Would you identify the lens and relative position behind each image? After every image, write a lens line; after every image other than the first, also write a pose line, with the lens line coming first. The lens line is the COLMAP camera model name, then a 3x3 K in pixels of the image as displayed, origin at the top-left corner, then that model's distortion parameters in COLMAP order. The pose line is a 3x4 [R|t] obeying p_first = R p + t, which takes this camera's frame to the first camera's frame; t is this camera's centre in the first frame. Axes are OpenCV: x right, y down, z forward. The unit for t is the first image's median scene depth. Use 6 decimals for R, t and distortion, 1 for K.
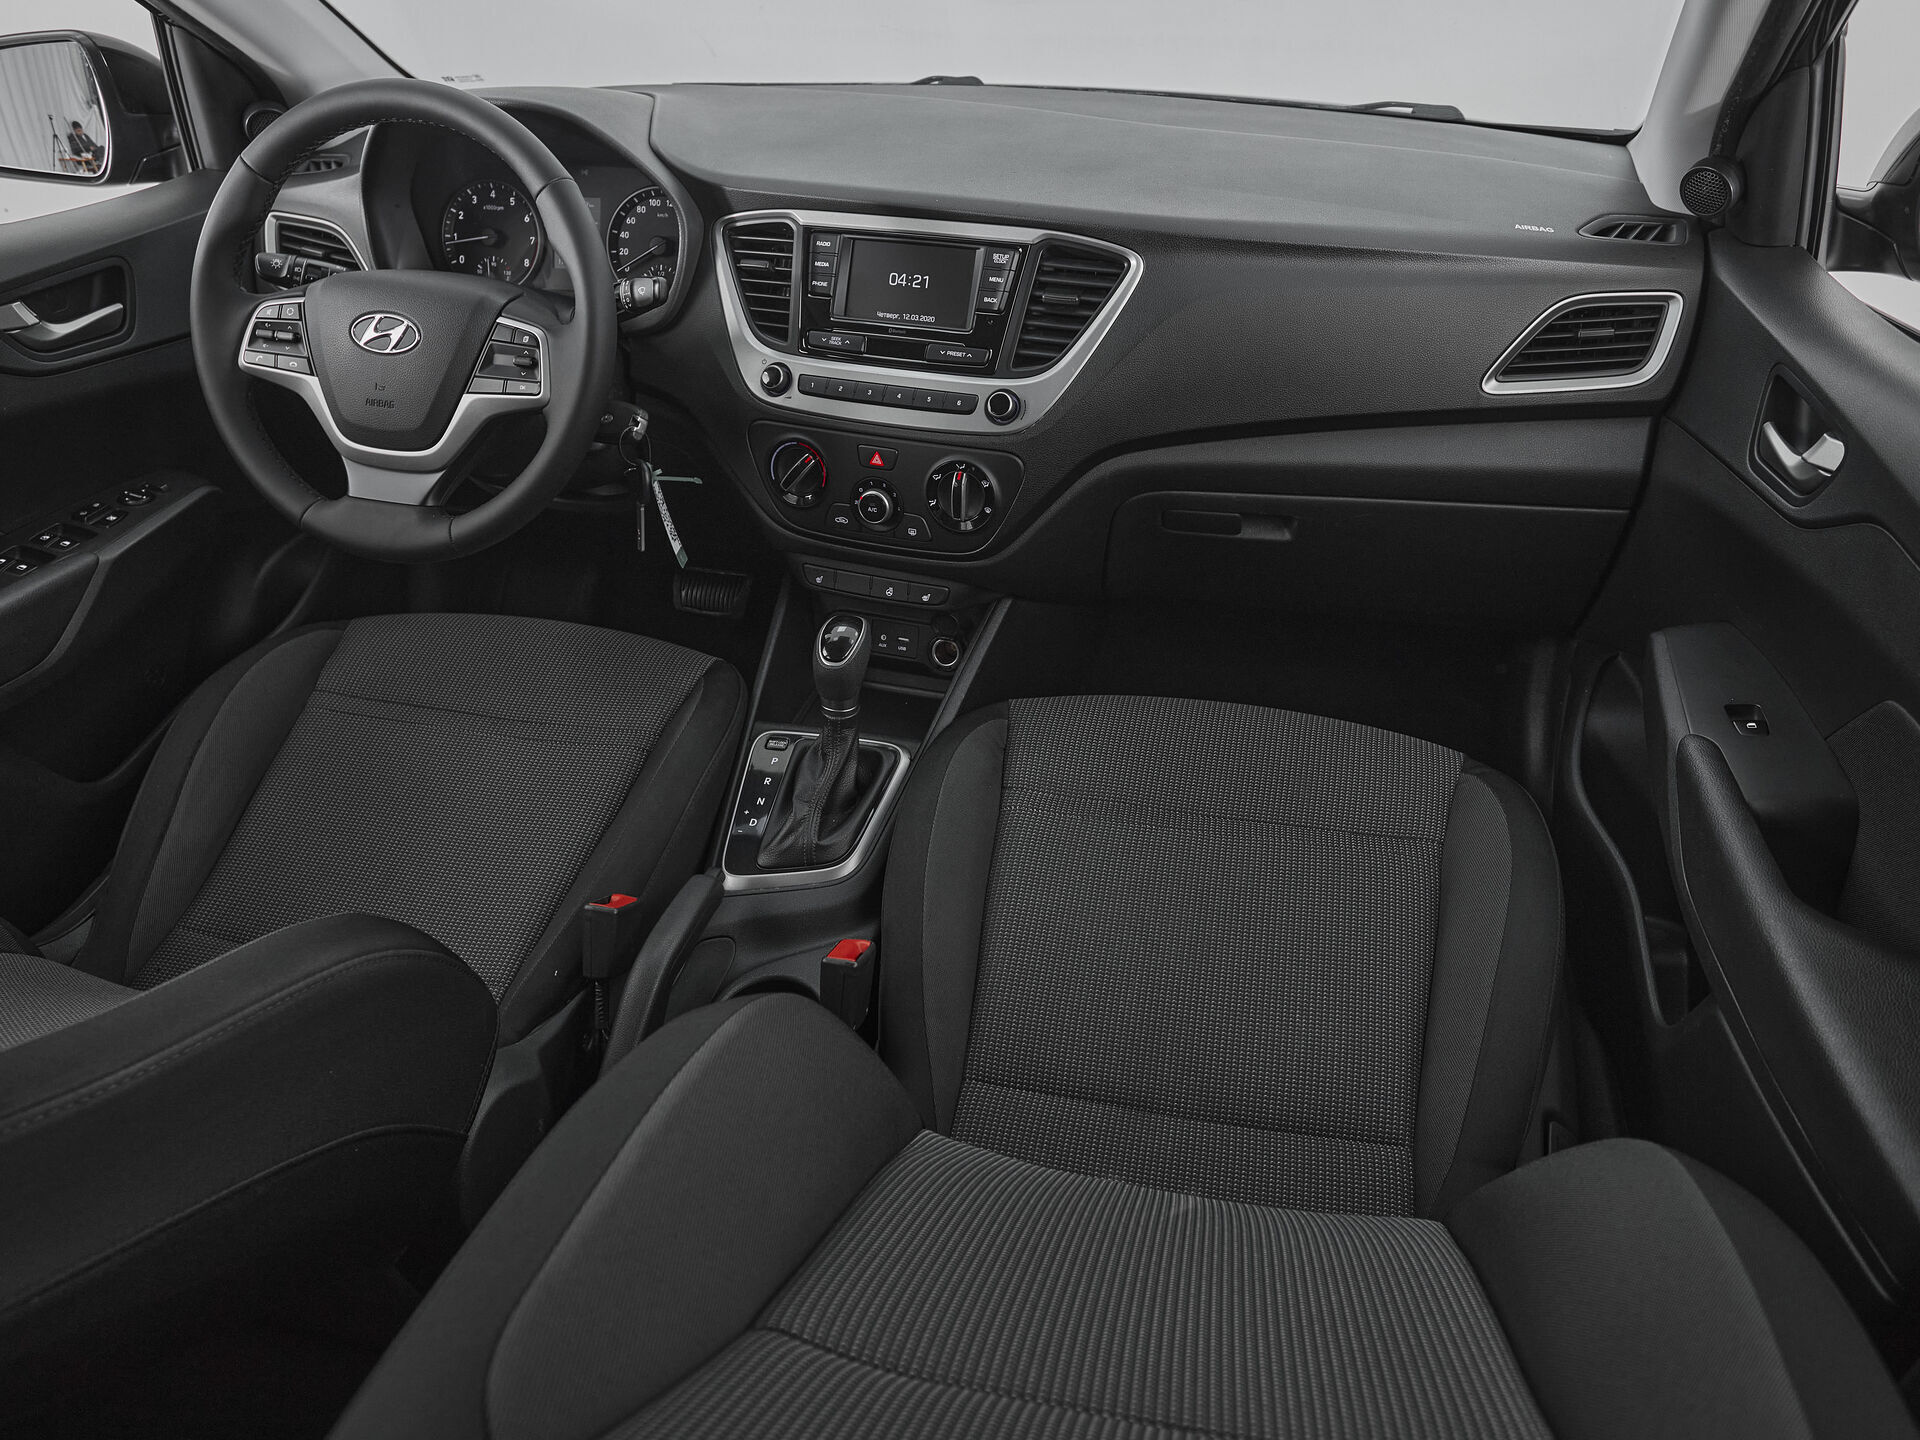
lens RADIAL K [[1405.4, 0, 988.8], [0, 1405.4, 755.4], [0, 0, 1]] dist [-0.080713, 0.068775]
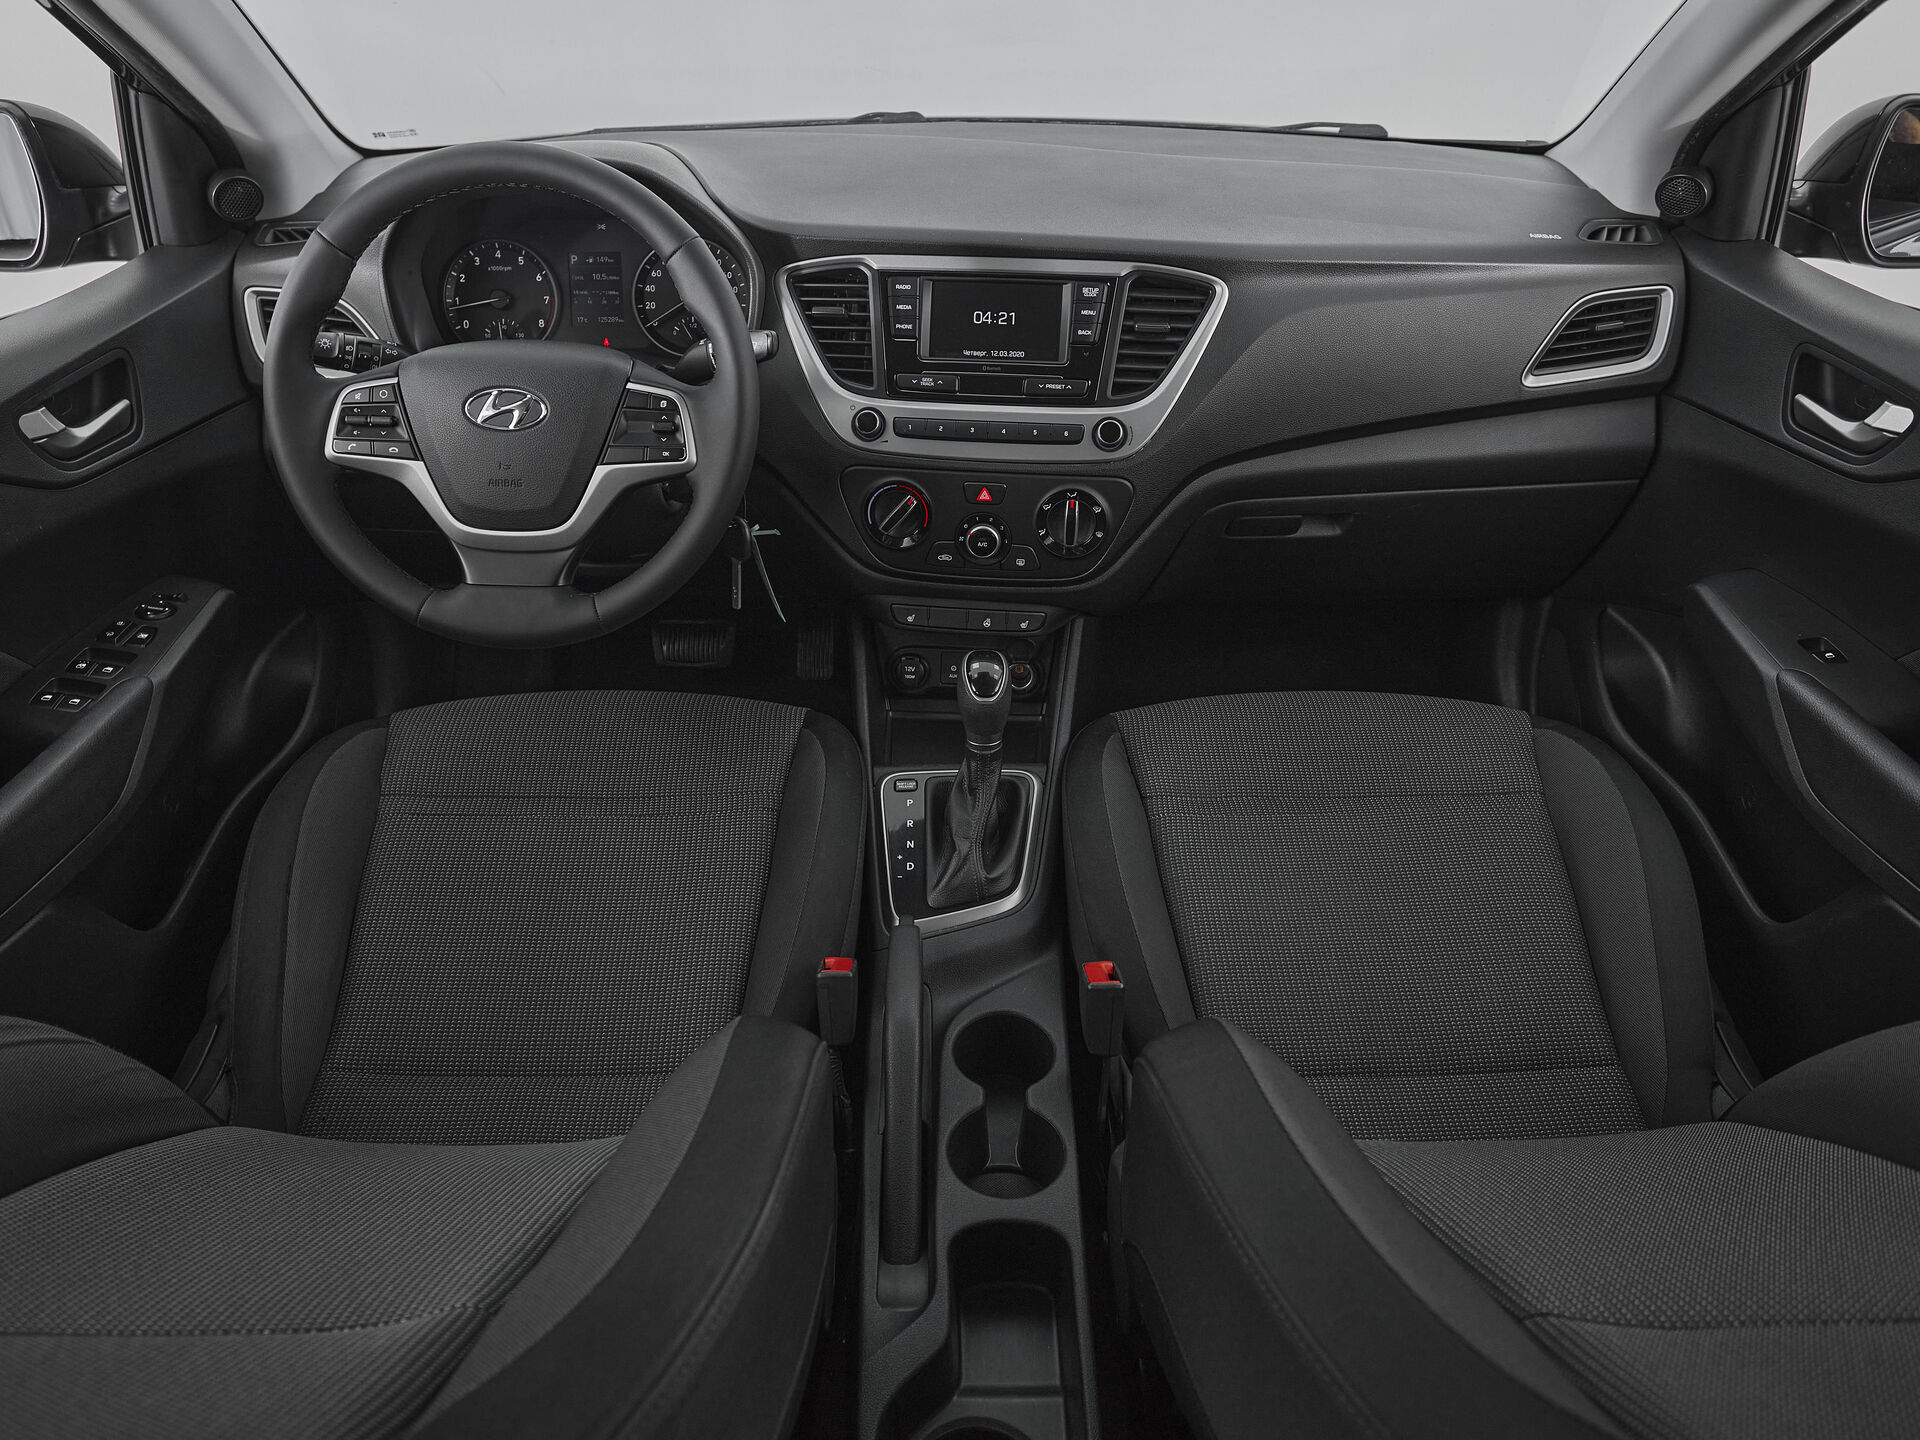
lens RADIAL K [[1377.1, 0, 961.6], [0, 1377.1, 754.9], [0, 0, 1]] dist [-0.082228, 0.067543]
pose [[0.971655, -0.129208, 0.197968, -0.319752], [0.129305, 0.991526, 0.012496, -0.038986], [-0.197905, 0.013457, 0.980129, 0.027438]]
